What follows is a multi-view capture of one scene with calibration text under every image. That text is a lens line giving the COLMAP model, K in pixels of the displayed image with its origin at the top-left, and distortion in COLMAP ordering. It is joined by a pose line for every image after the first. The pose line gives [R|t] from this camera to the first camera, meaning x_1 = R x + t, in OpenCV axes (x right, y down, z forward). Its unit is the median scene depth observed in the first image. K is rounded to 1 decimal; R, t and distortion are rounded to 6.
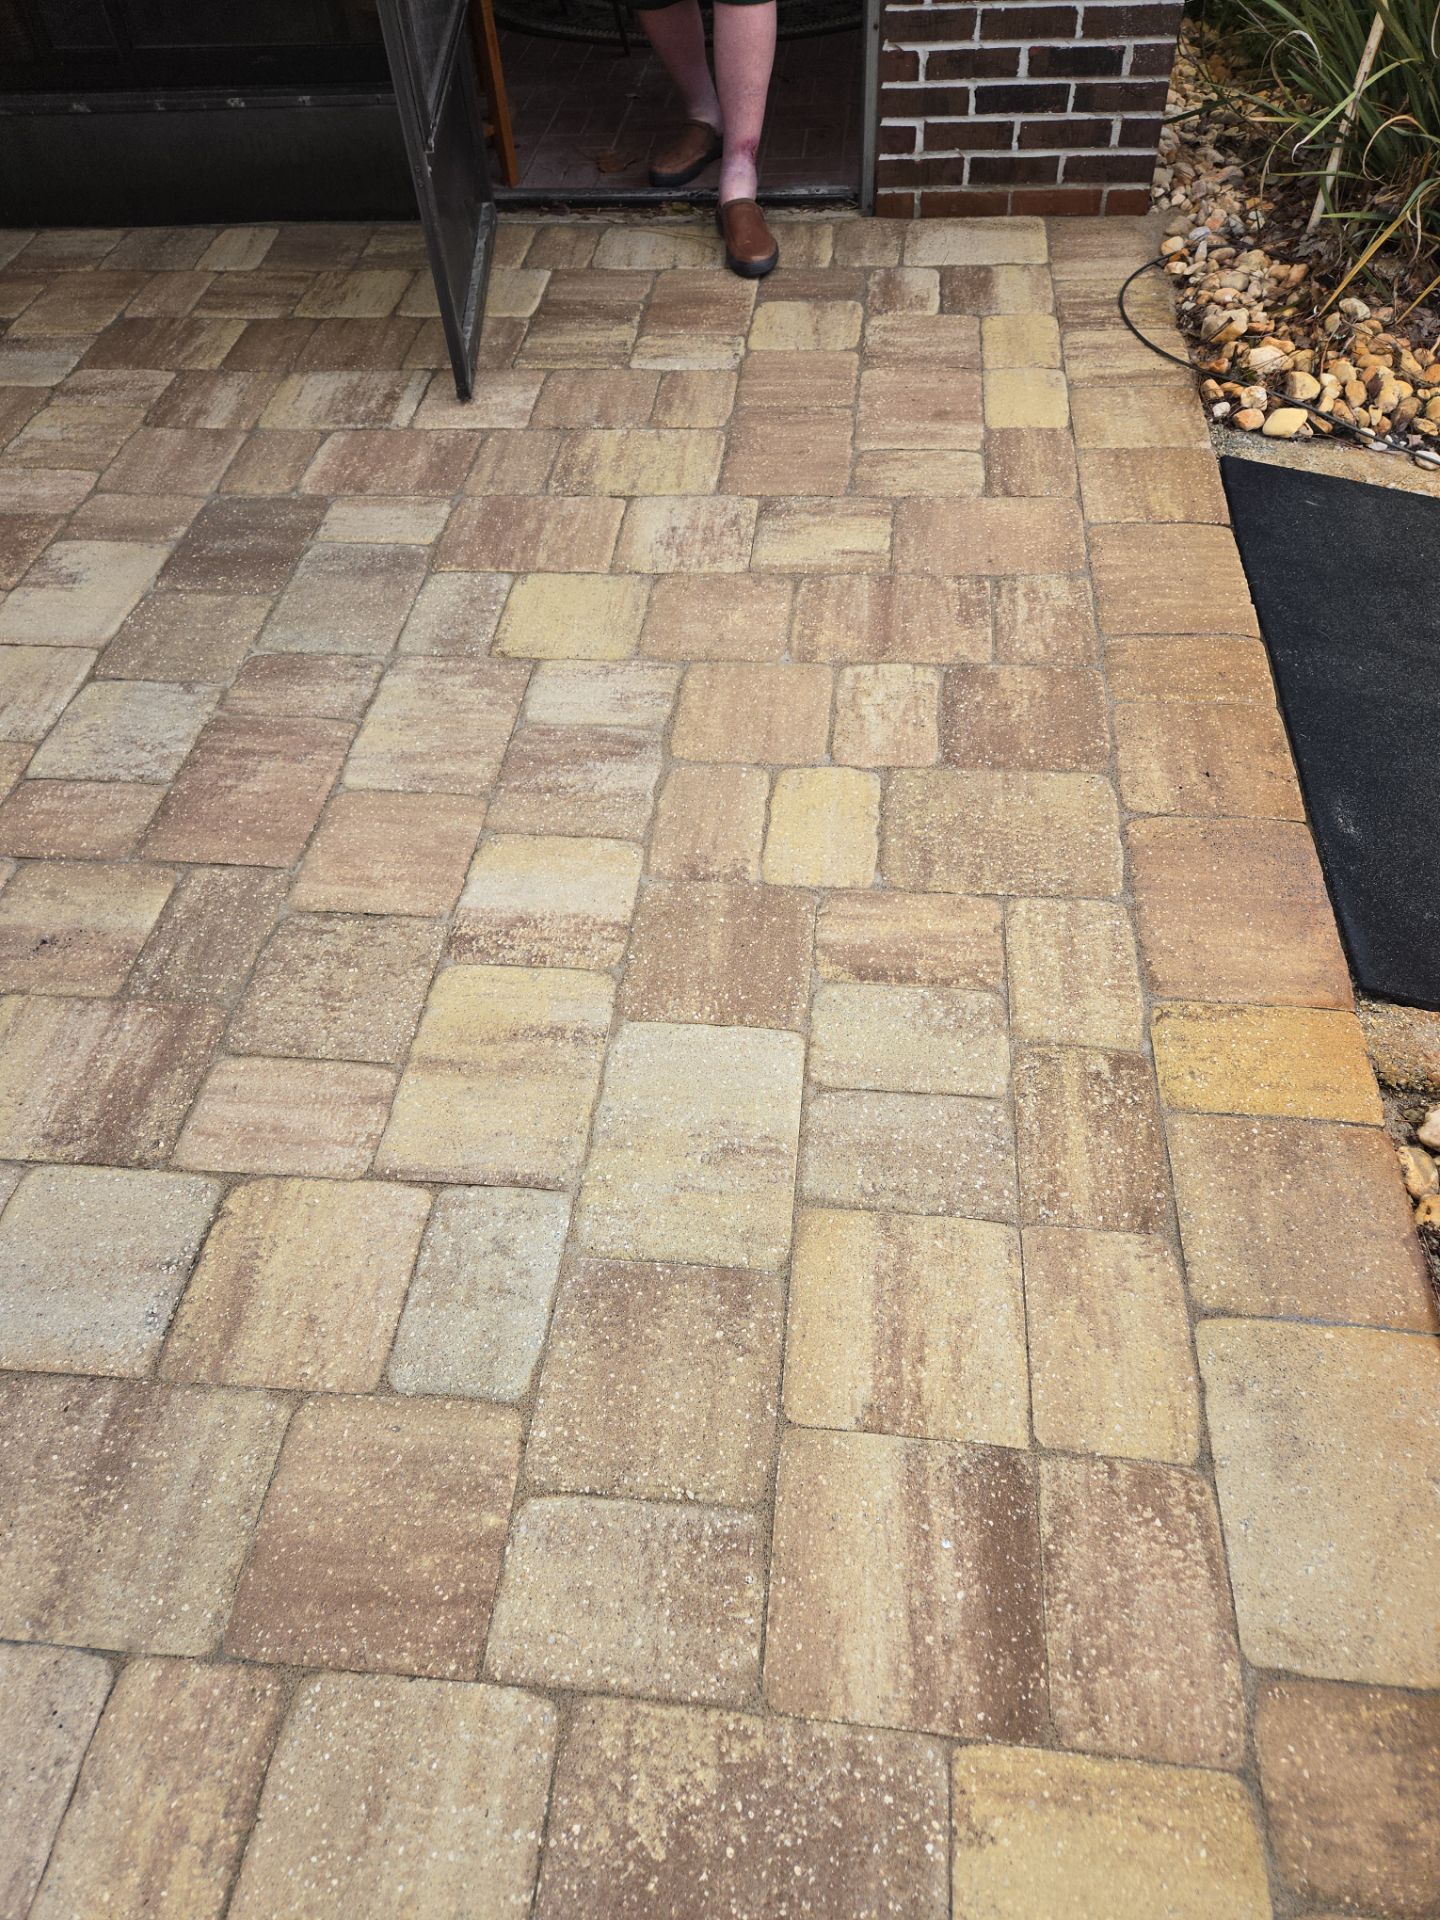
lens RADIAL K [[1274.6, 0, 711.2], [0, 1274.6, 951.9], [0, 0, 1]] dist [0.078000, -0.060699]
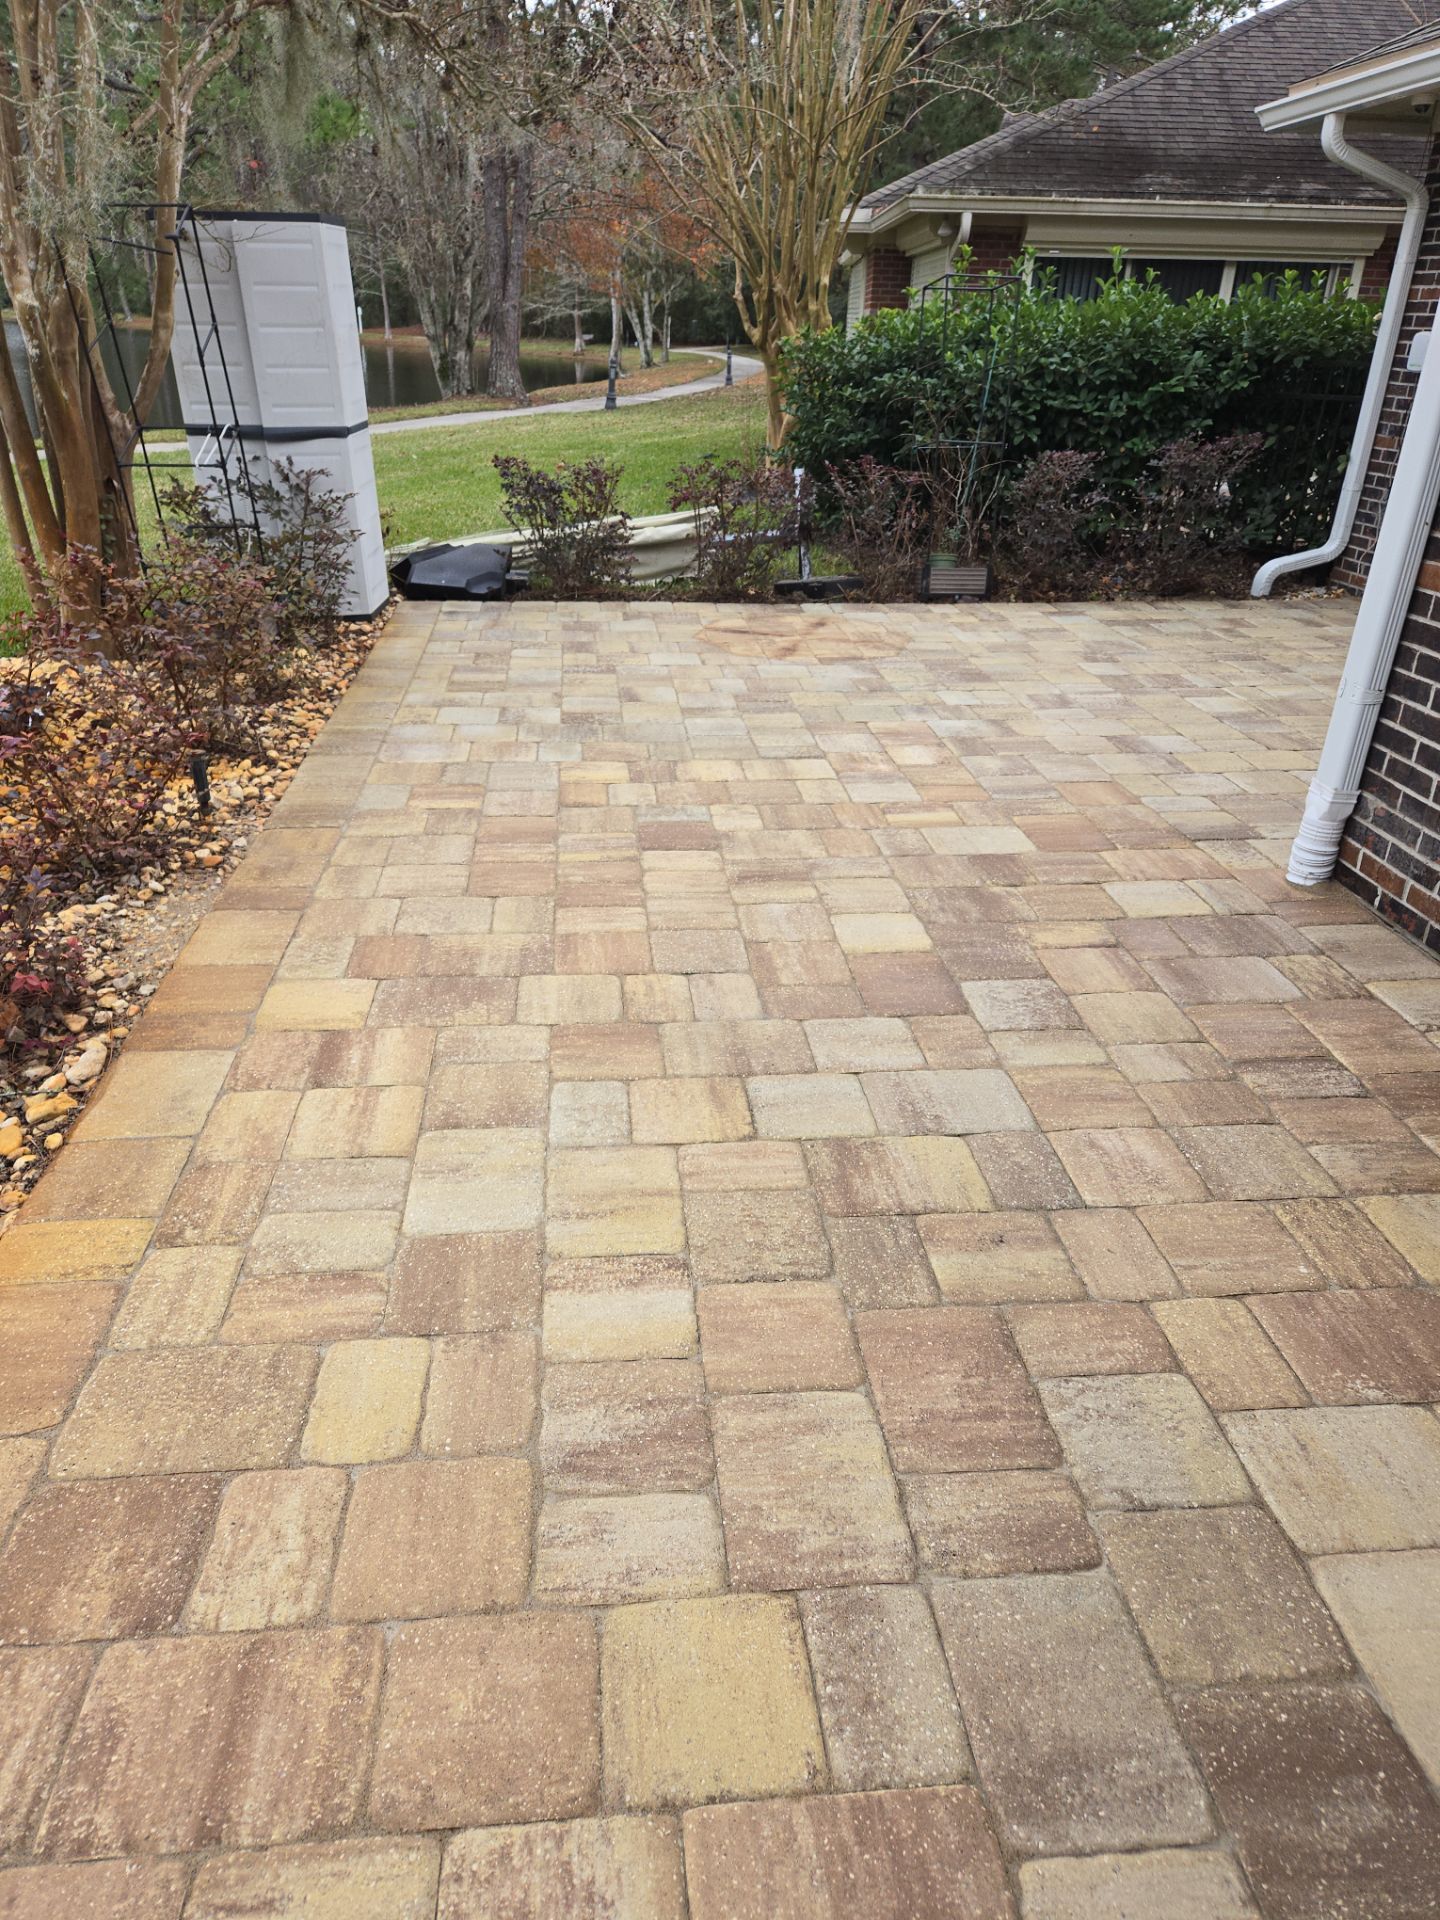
lens RADIAL K [[1274.6, 0, 705.5], [0, 1274.6, 968.3], [0, 0, 1]] dist [0.078000, -0.060699]
pose [[-0.978833, 0.115378, -0.169037, -0.037425], [-0.137436, 0.241428, 0.960637, -1.097200], [0.151647, 0.963535, -0.220461, 0.849560]]
